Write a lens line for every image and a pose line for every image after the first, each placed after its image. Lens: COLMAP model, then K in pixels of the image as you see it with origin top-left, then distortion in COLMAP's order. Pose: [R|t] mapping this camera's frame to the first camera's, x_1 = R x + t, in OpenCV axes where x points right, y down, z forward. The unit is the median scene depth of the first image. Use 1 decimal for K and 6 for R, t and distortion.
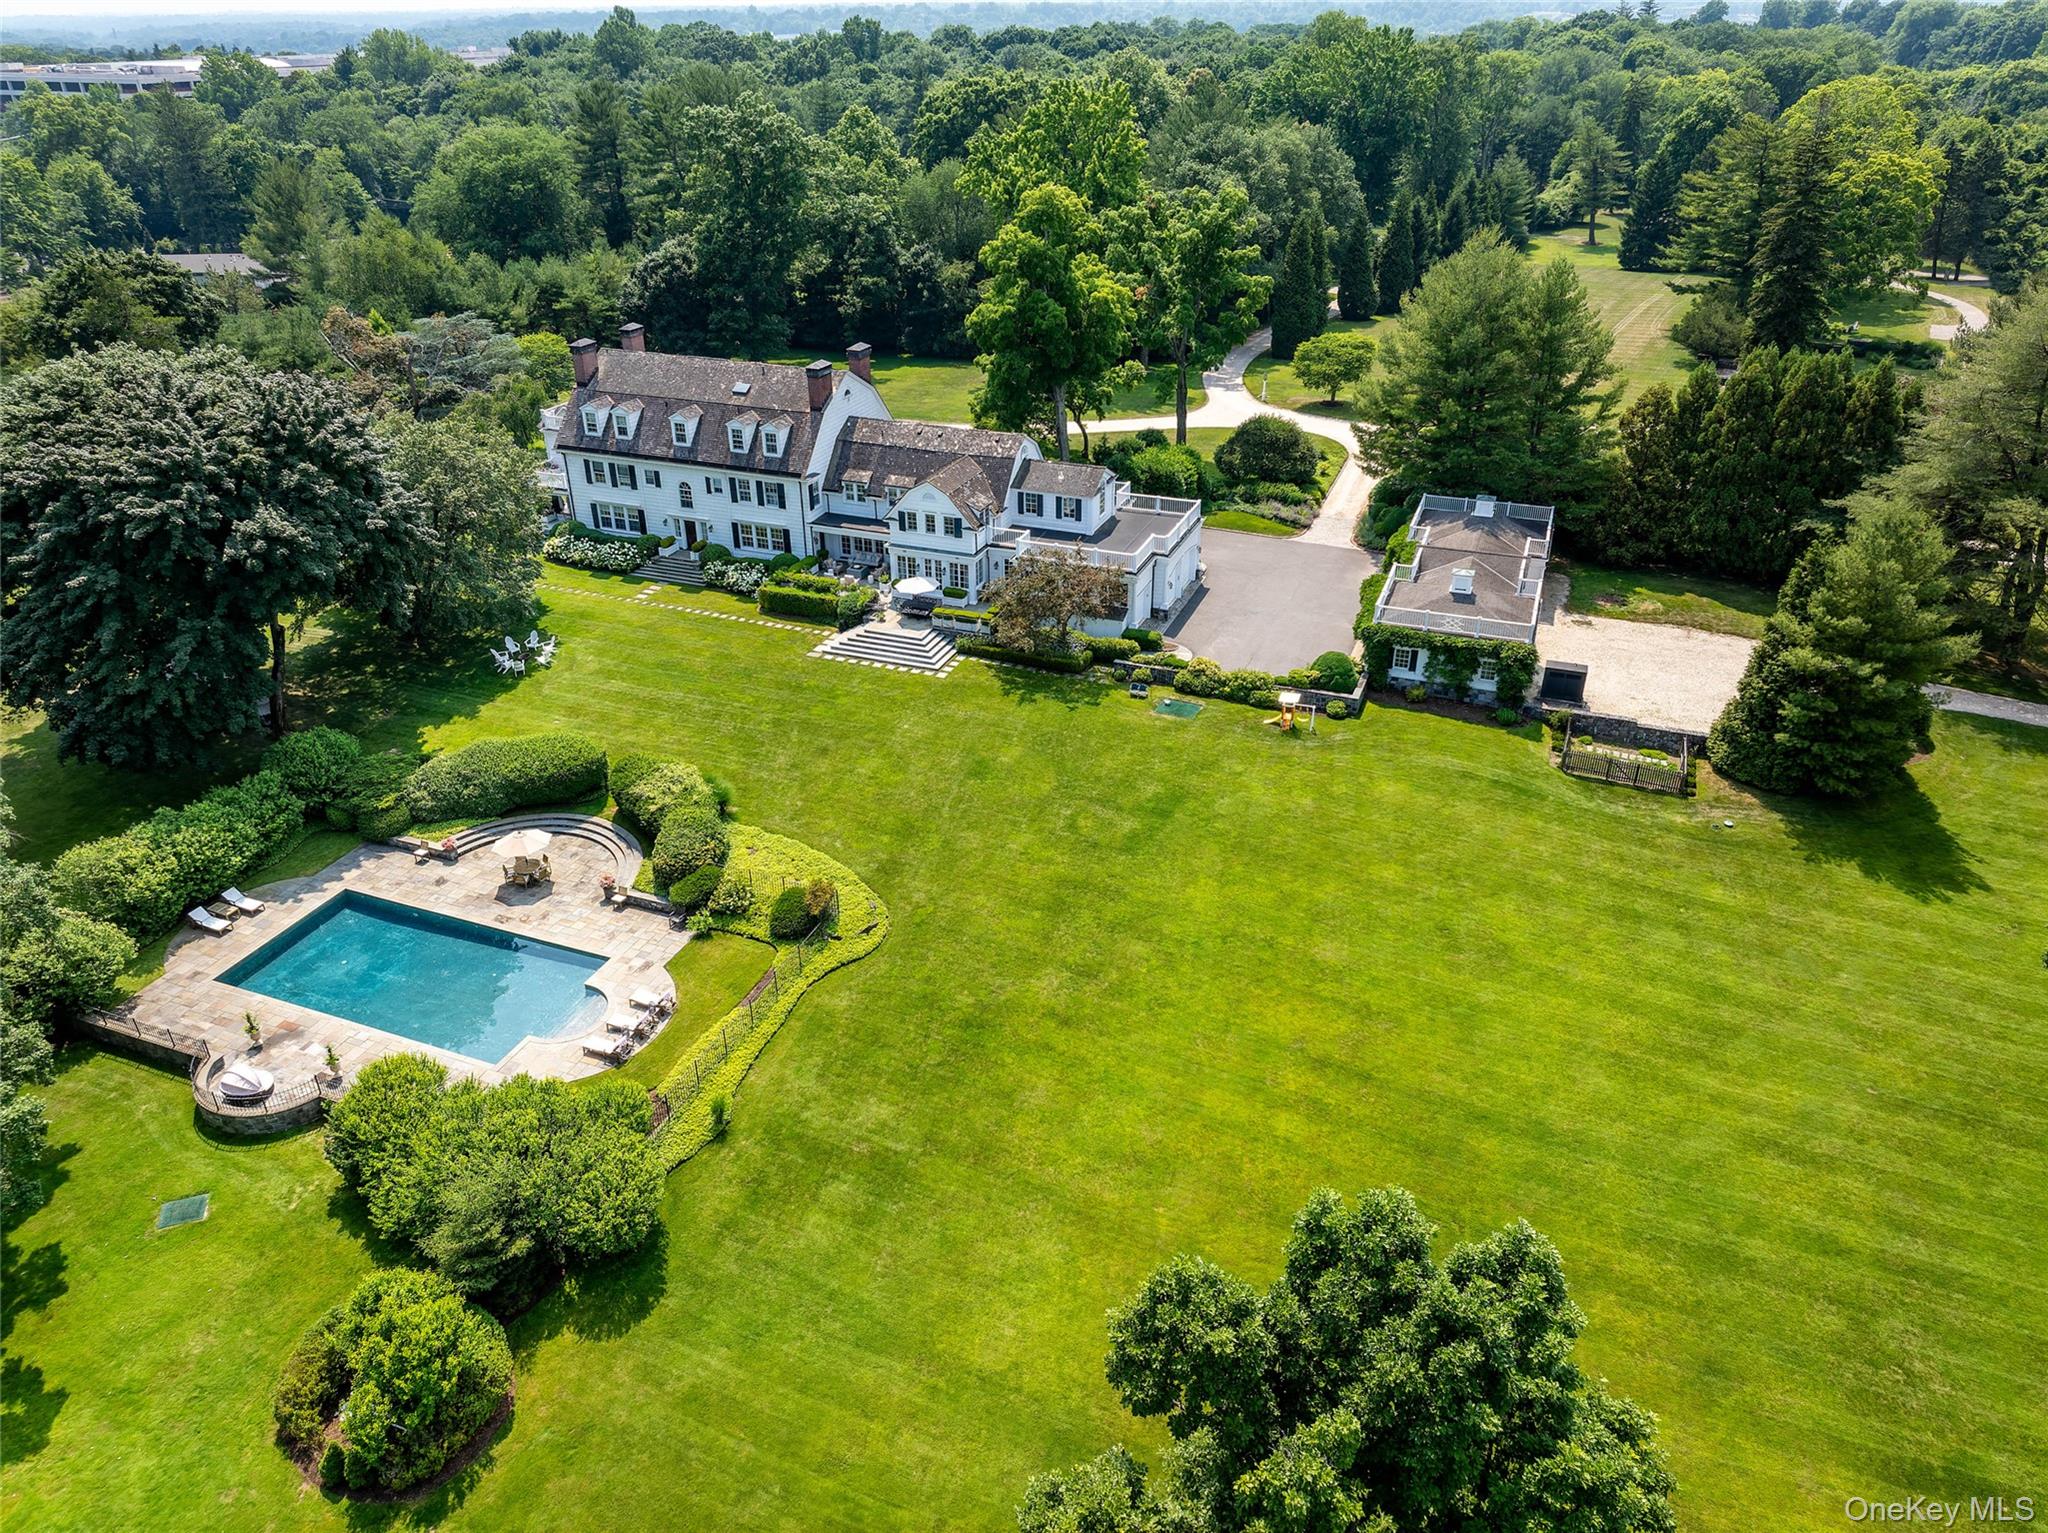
lens RADIAL K [[1397.7, 0, 1021.1], [0, 1397.7, 769.7], [0, 0, 1]] dist [-0.006702, -0.000444]
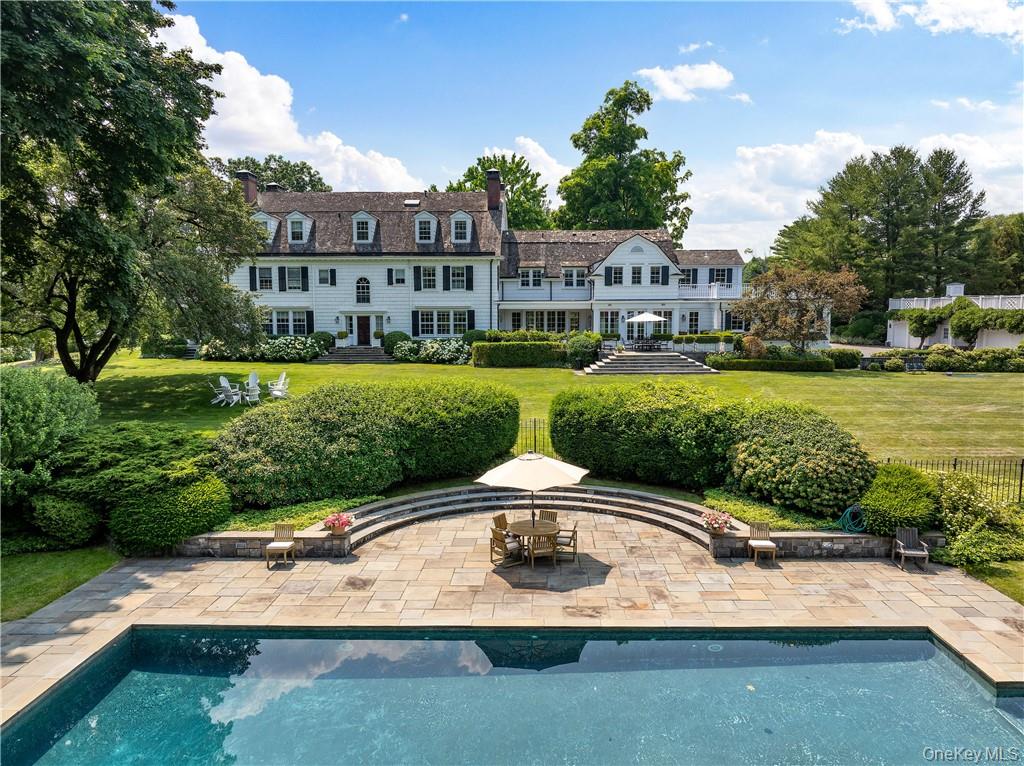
lens RADIAL K [[698.8, 0, 513.2], [0, 698.8, 381.4], [0, 0, 1]] dist [-0.006702, -0.000444]
pose [[0.933429, -0.026842, 0.357755, -0.333417], [0.172332, 0.908163, -0.381499, 0.086261], [-0.314660, 0.417756, 0.852332, 0.564266]]
